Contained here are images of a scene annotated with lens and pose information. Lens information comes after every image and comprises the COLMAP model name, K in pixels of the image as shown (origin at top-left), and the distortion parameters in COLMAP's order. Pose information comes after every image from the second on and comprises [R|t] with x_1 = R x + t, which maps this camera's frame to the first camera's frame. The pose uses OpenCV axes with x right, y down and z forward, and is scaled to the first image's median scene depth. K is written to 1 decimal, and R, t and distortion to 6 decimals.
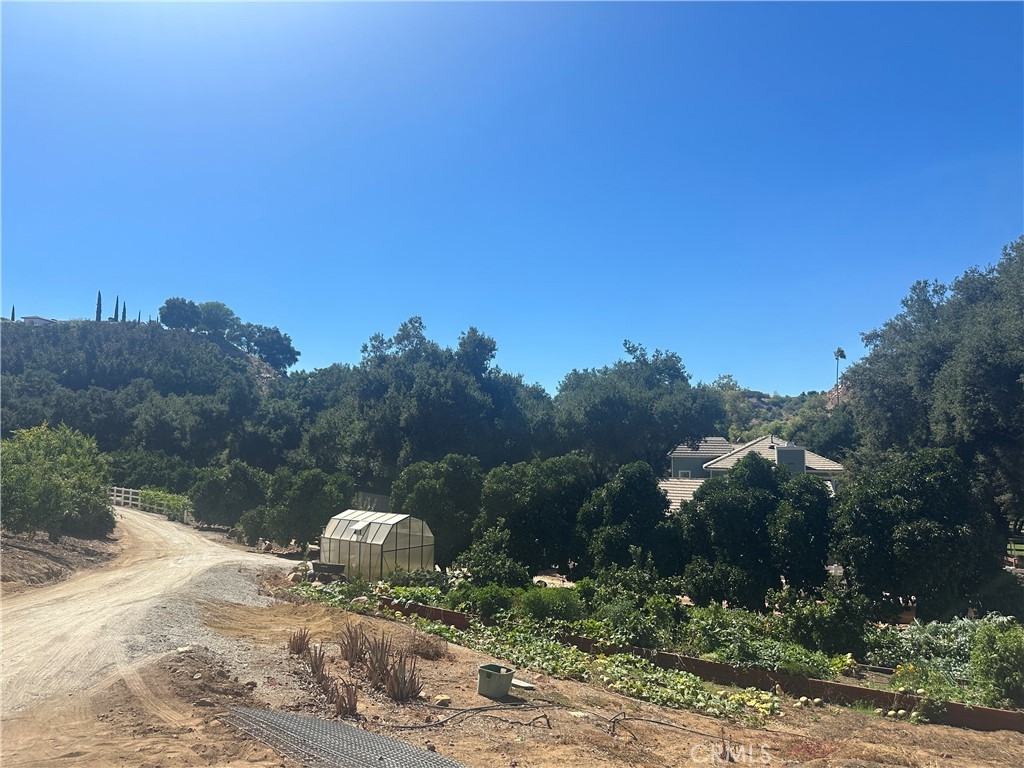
lens RADIAL K [[719.0, 0, 512.9], [0, 719.0, 388.5], [0, 0, 1]] dist [0.100401, -0.158752]
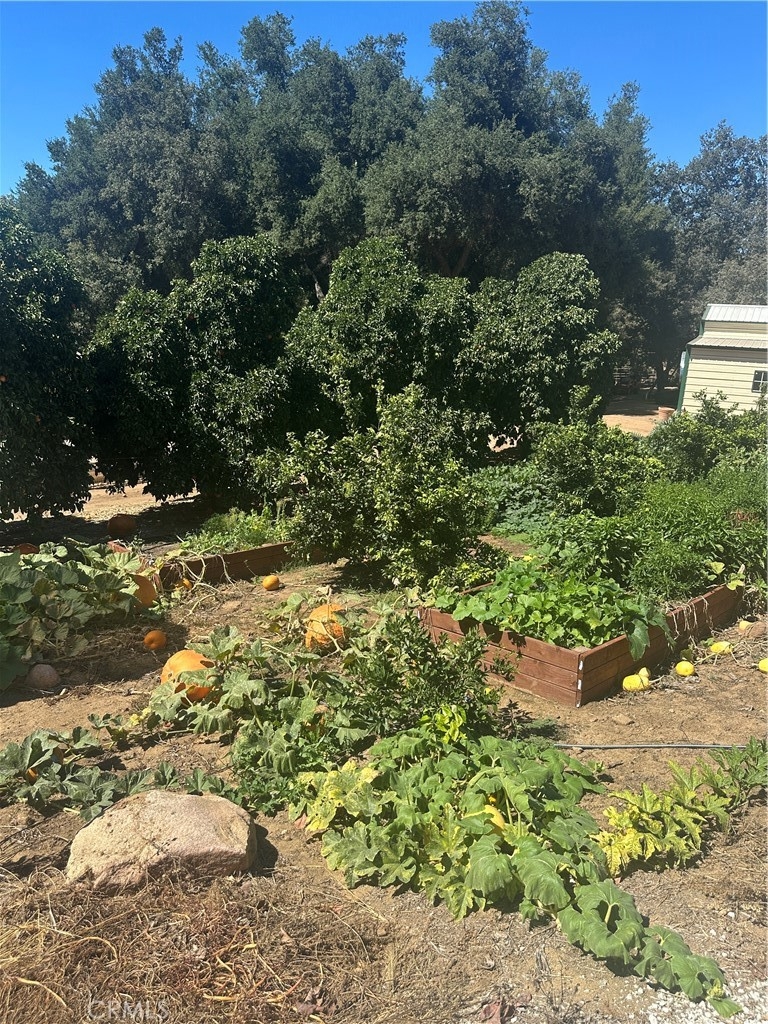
lens RADIAL K [[719.0, 0, 384.2], [0, 719.0, 509.1], [0, 0, 1]] dist [0.100401, -0.158752]
pose [[0.213872, -0.237792, 0.947478, -0.229376], [-0.130142, 0.954338, 0.268890, 0.094562], [-0.968154, -0.180814, 0.173159, 0.551808]]
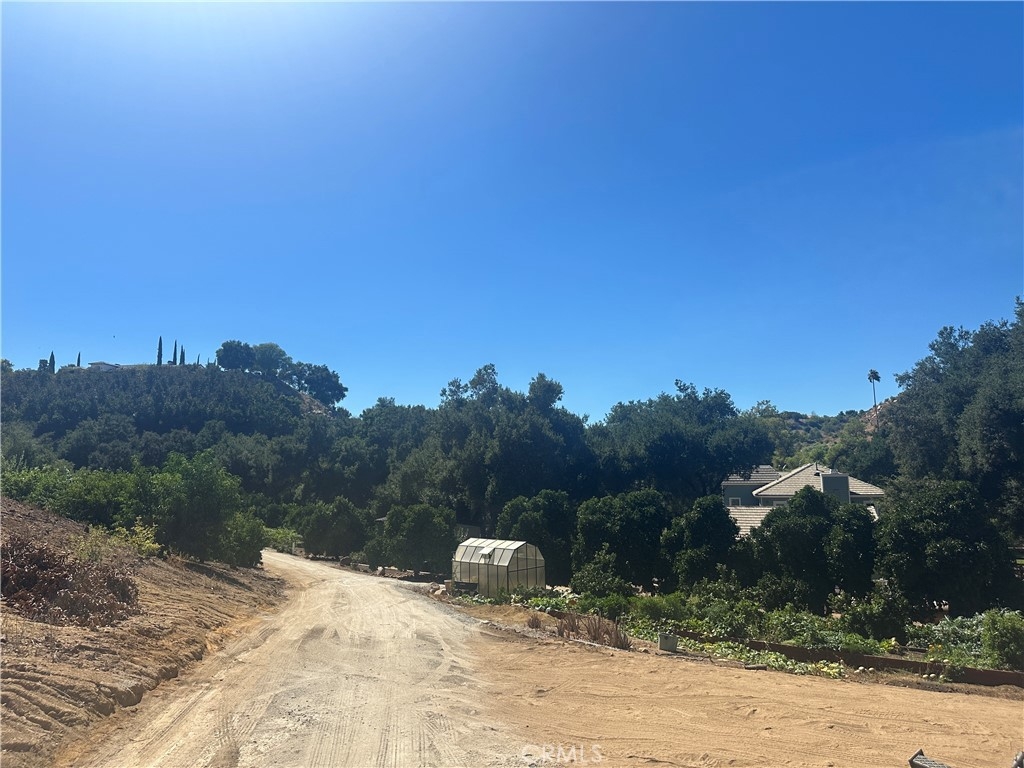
lens RADIAL K [[720.1, 0, 510.8], [0, 720.1, 379.7], [0, 0, 1]] dist [0.100253, -0.142318]
pose [[0.998645, -0.028598, -0.043480, -0.072237], [0.026475, 0.998465, -0.048648, -0.028654], [0.044805, 0.047431, 0.997869, -0.168751]]
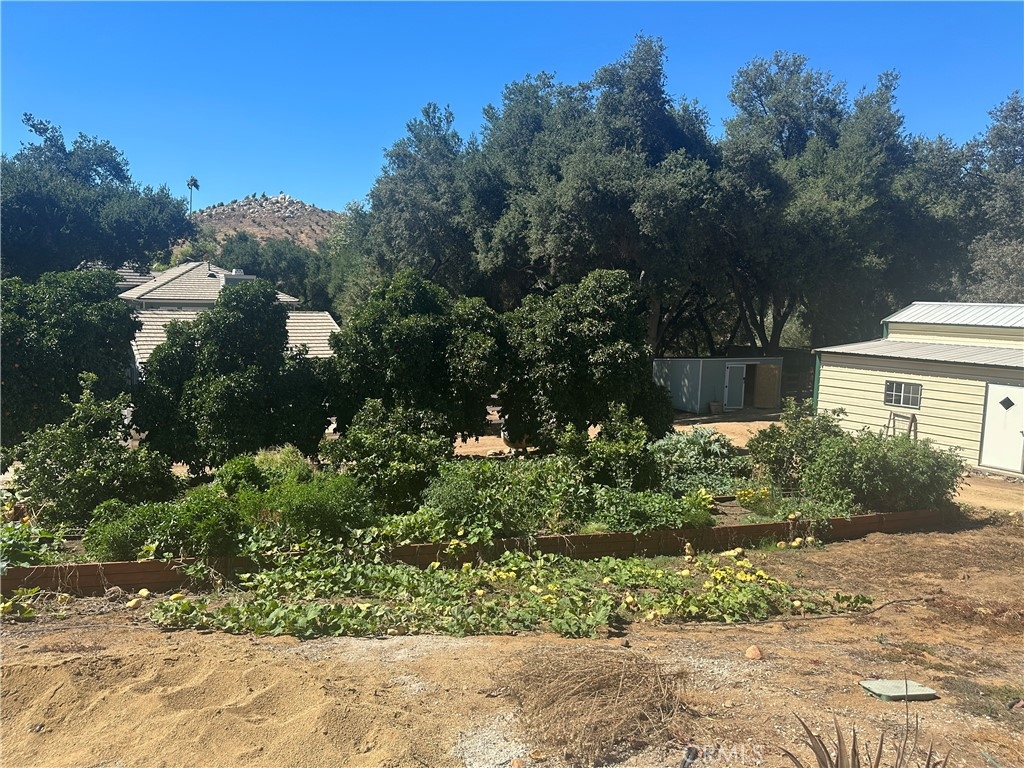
lens RADIAL K [[719.0, 0, 512.9], [0, 719.0, 388.5], [0, 0, 1]] dist [0.100401, -0.158752]
pose [[0.639485, -0.084079, 0.764192, -0.139499], [-0.083399, 0.980549, 0.177673, 0.042205], [-0.764266, -0.177352, 0.620035, 0.258207]]
